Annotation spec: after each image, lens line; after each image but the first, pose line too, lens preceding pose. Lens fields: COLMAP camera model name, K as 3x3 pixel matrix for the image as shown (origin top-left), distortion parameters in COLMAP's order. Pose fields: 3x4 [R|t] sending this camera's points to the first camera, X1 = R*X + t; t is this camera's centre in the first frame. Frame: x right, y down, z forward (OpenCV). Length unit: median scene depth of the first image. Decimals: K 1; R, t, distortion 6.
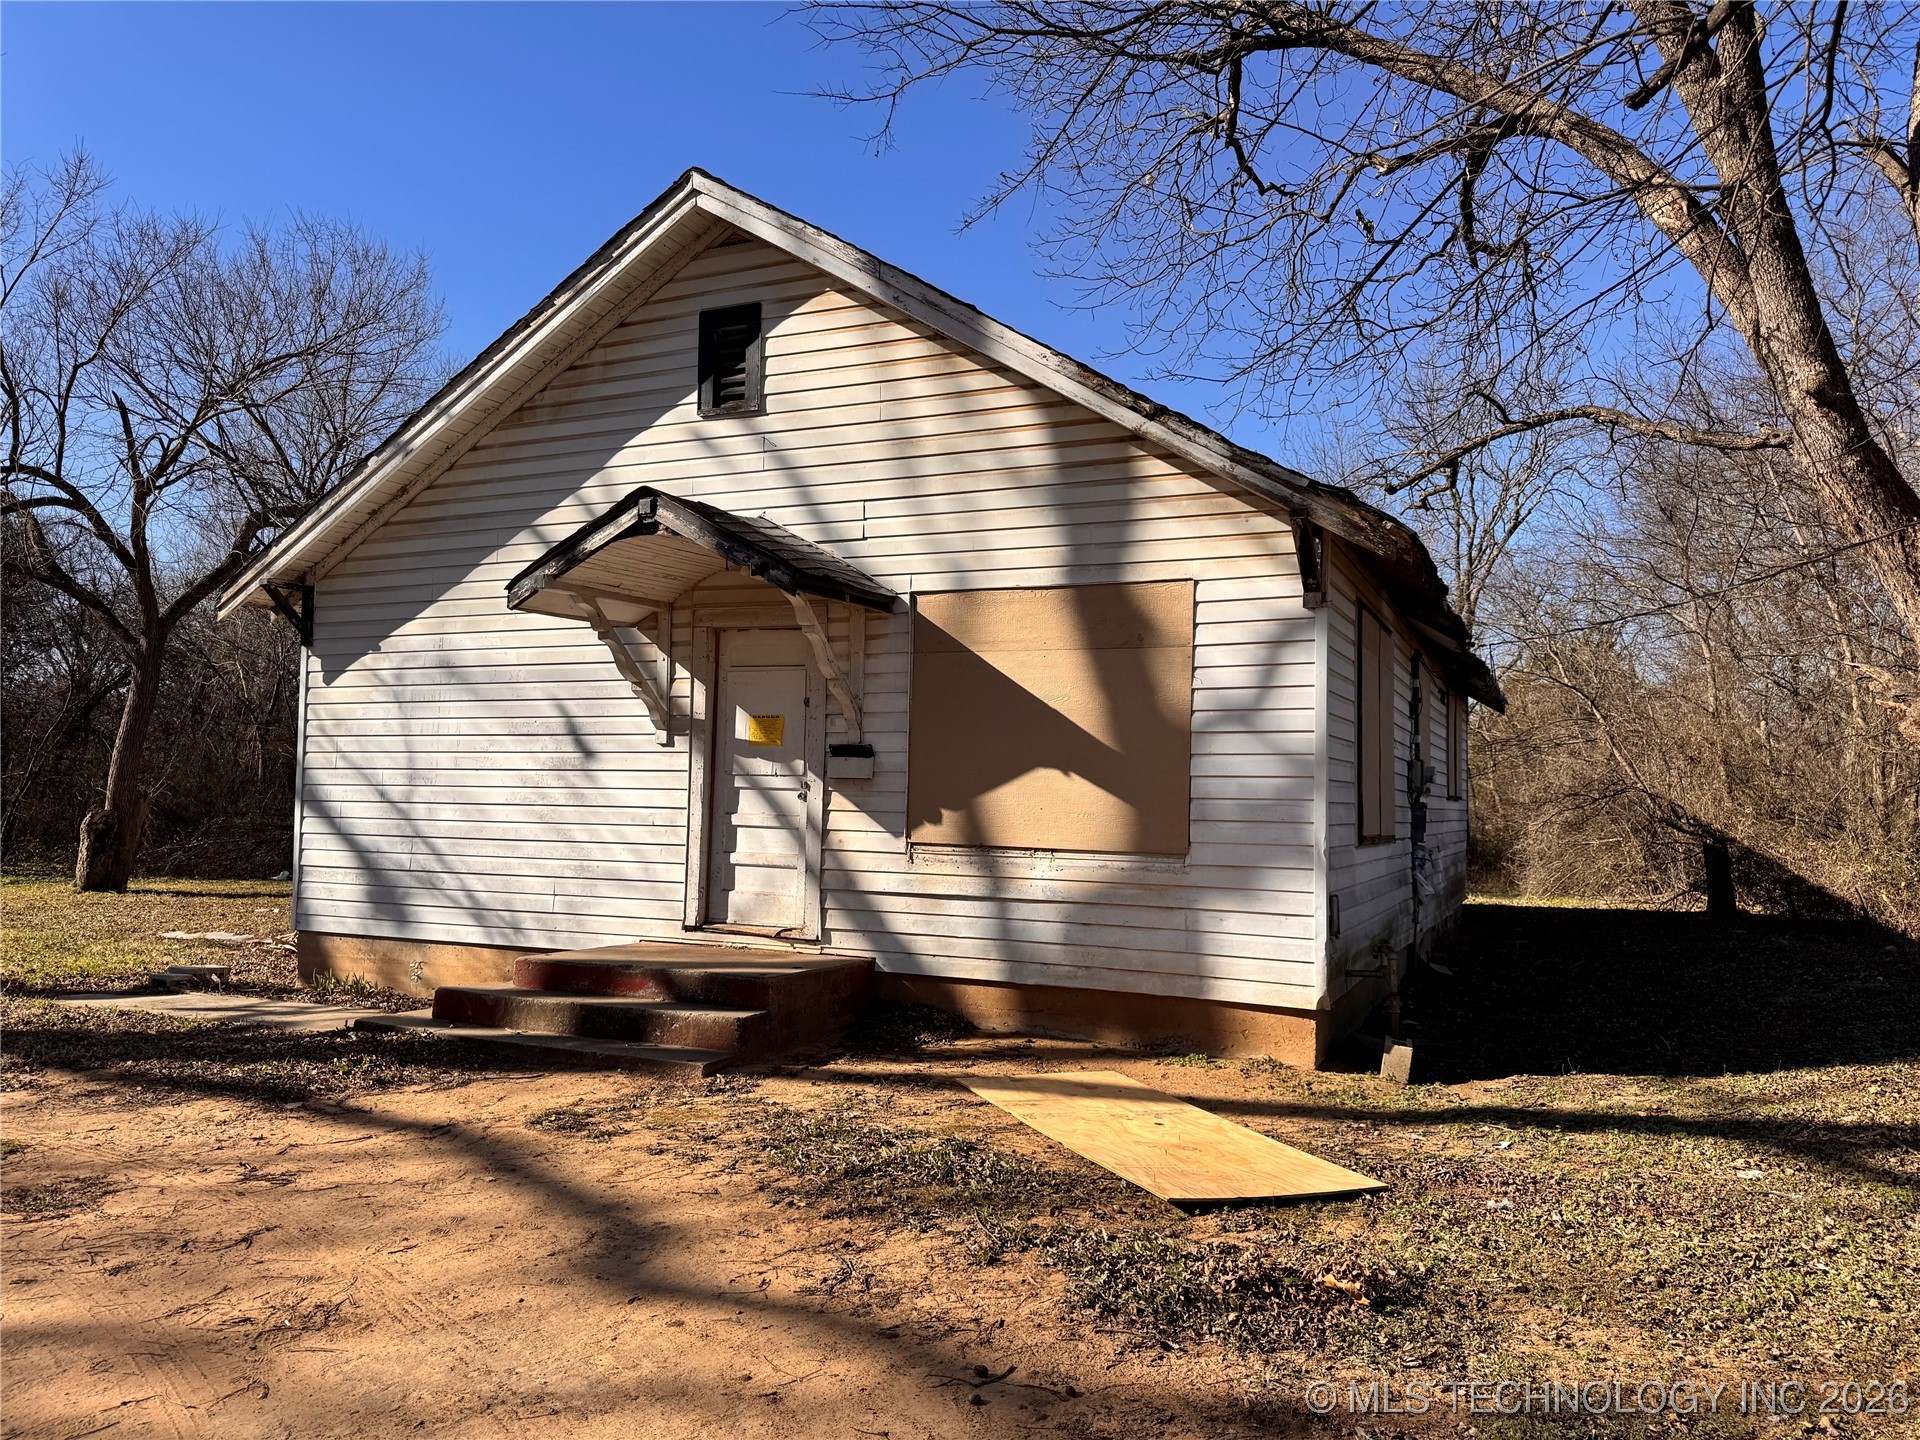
lens RADIAL K [[1347.3, 0, 991.6], [0, 1347.3, 733.4], [0, 0, 1]] dist [0.067038, -0.077185]
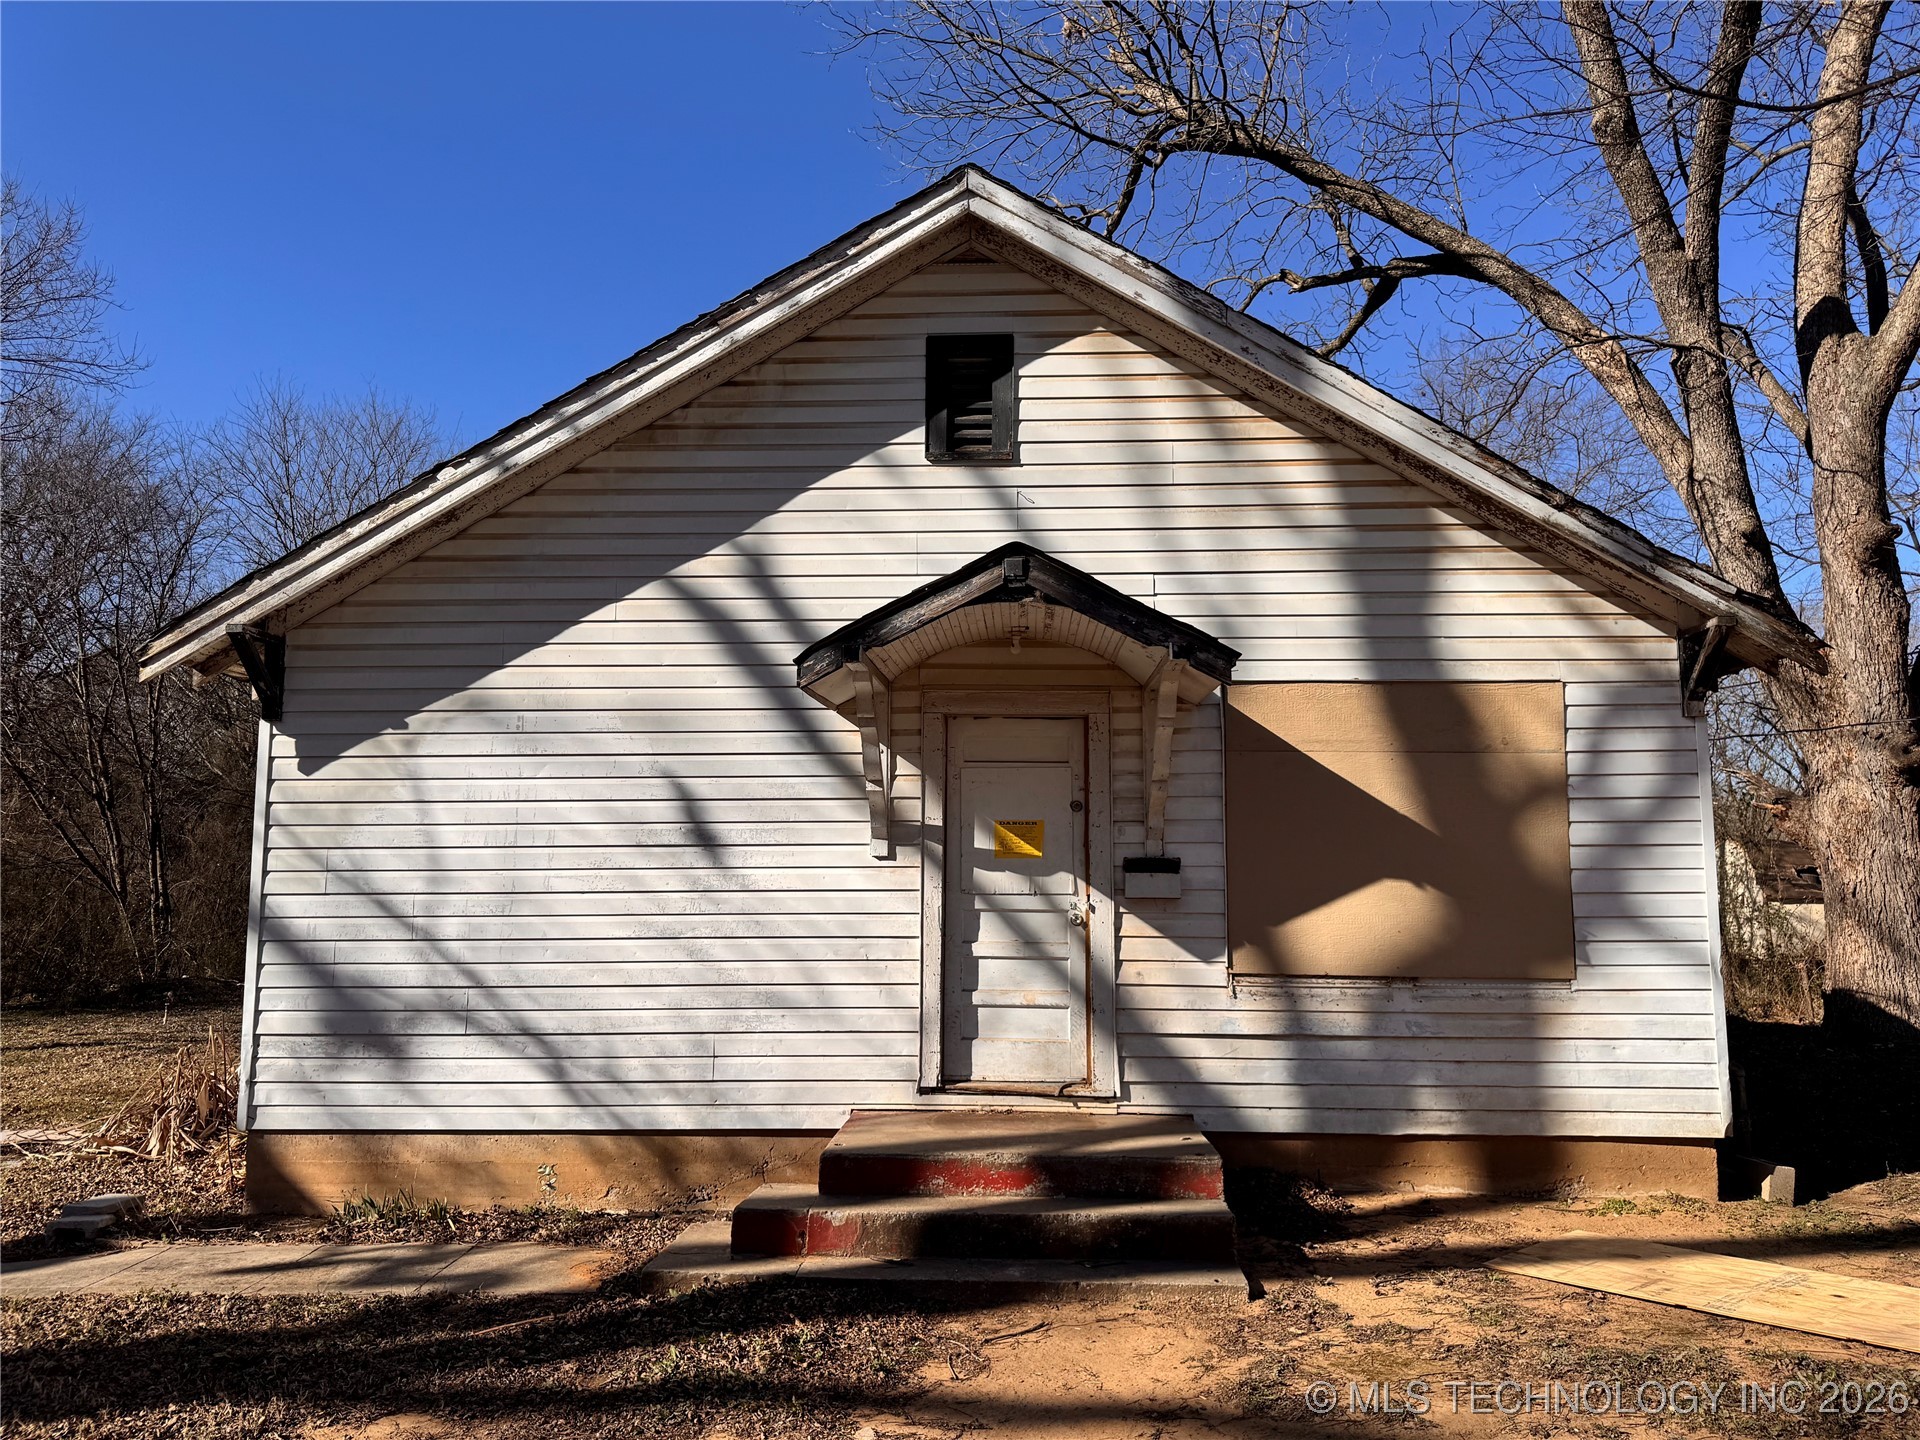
lens RADIAL K [[1347.3, 0, 970.7], [0, 1347.3, 727.0], [0, 0, 1]] dist [0.067038, -0.077185]
pose [[0.926623, 0.025327, 0.375138, -0.501537], [-0.001274, 0.997935, -0.064225, -0.018249], [-0.375989, 0.059034, 0.924742, 0.240741]]
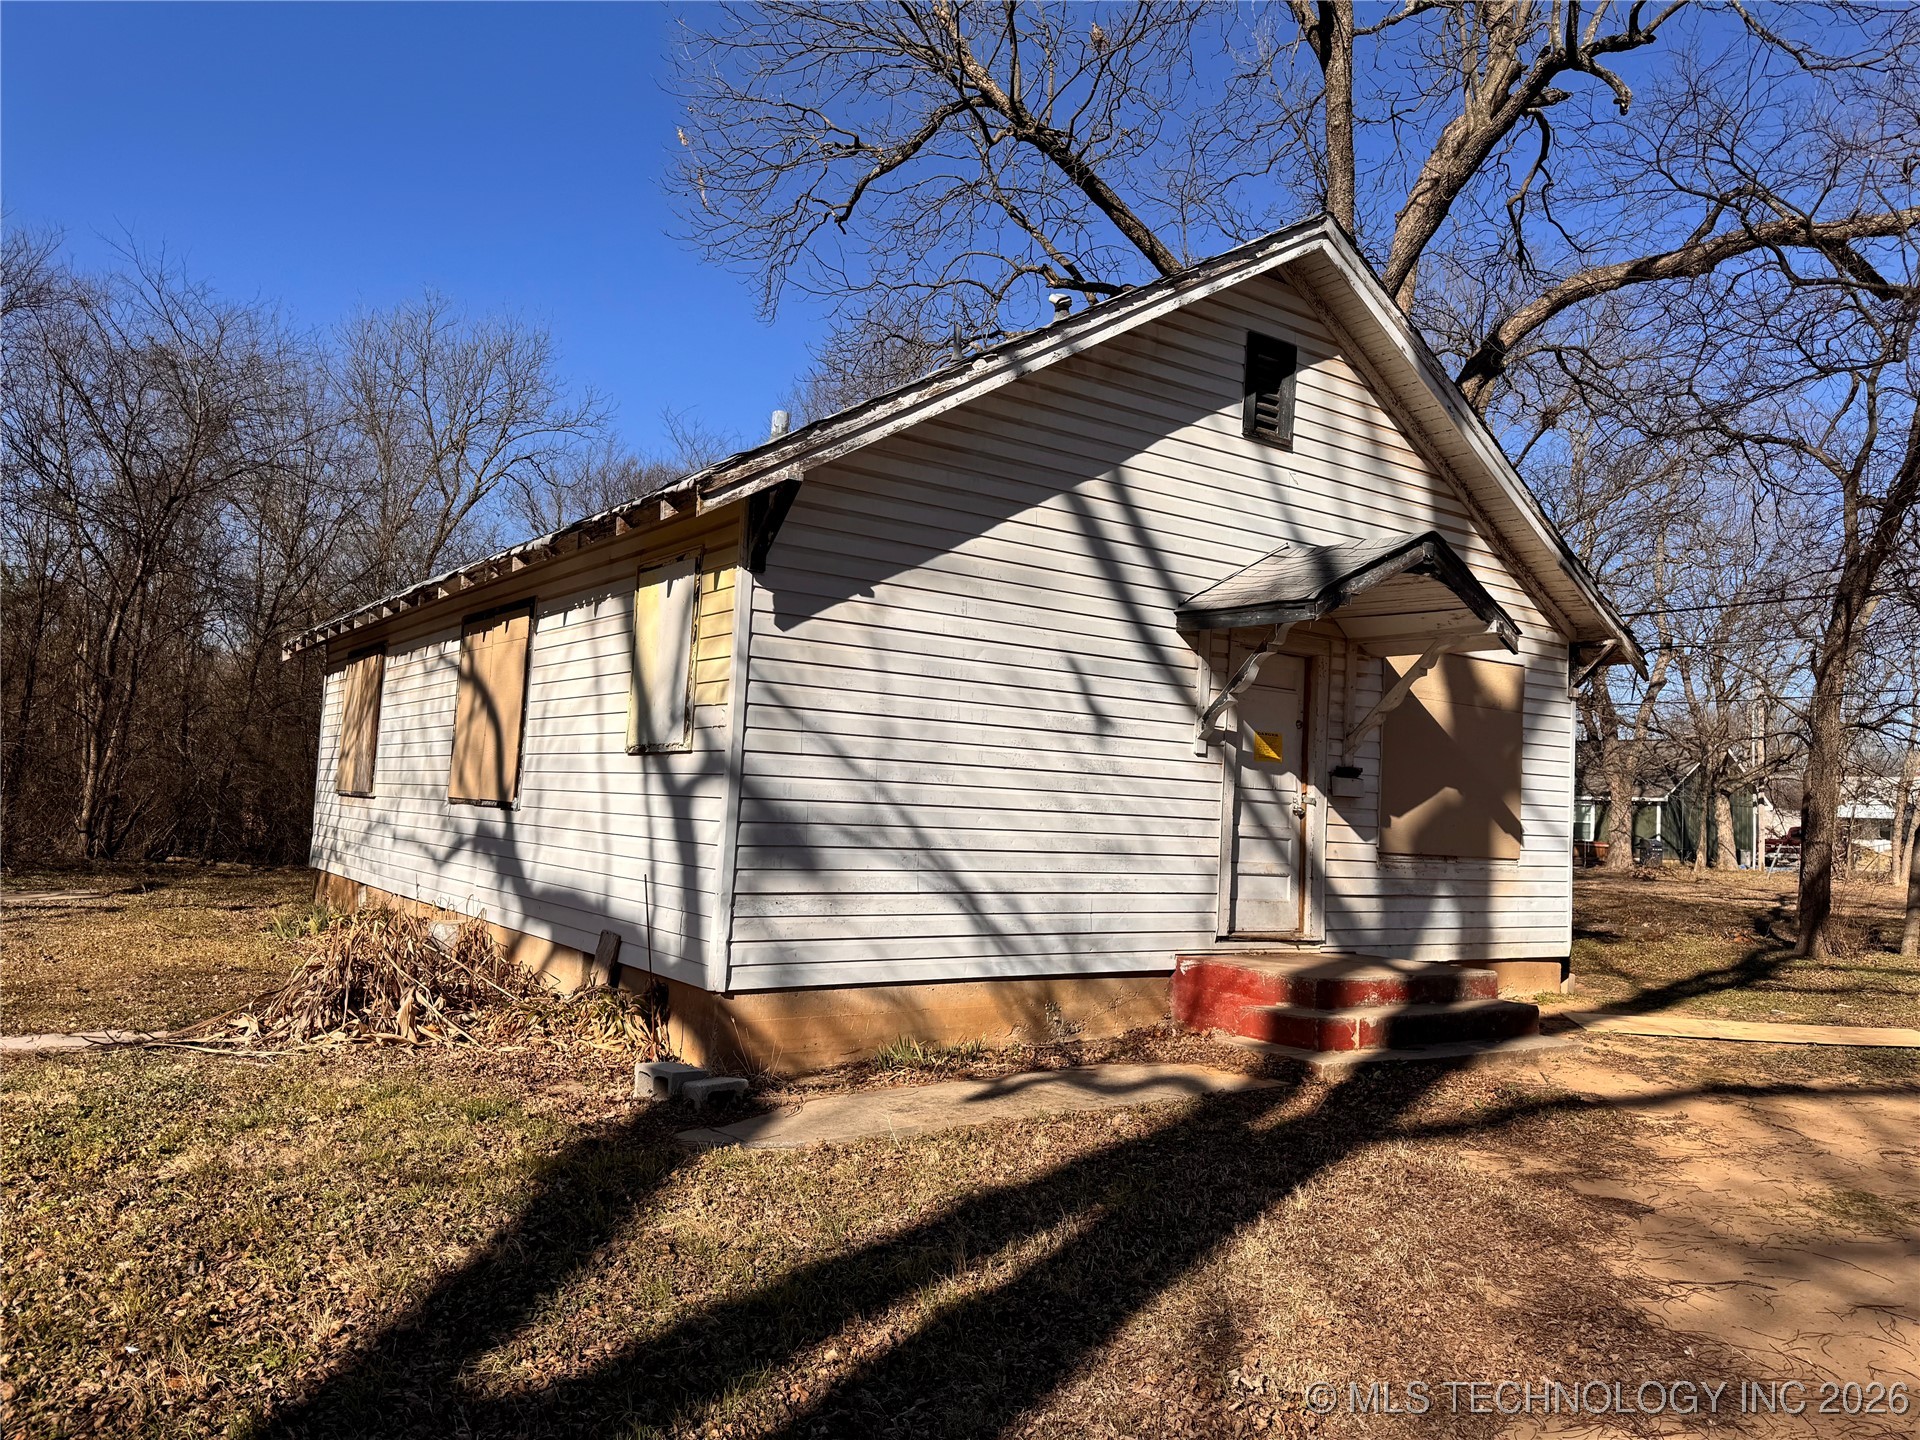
lens RADIAL K [[1347.3, 0, 956.8], [0, 1347.3, 719.4], [0, 0, 1]] dist [0.067038, -0.077185]
pose [[0.519615, 0.061358, 0.852195, -1.190162], [-0.081962, 0.996398, -0.021765, 0.019130], [-0.850460, -0.058539, 0.522772, 0.647543]]
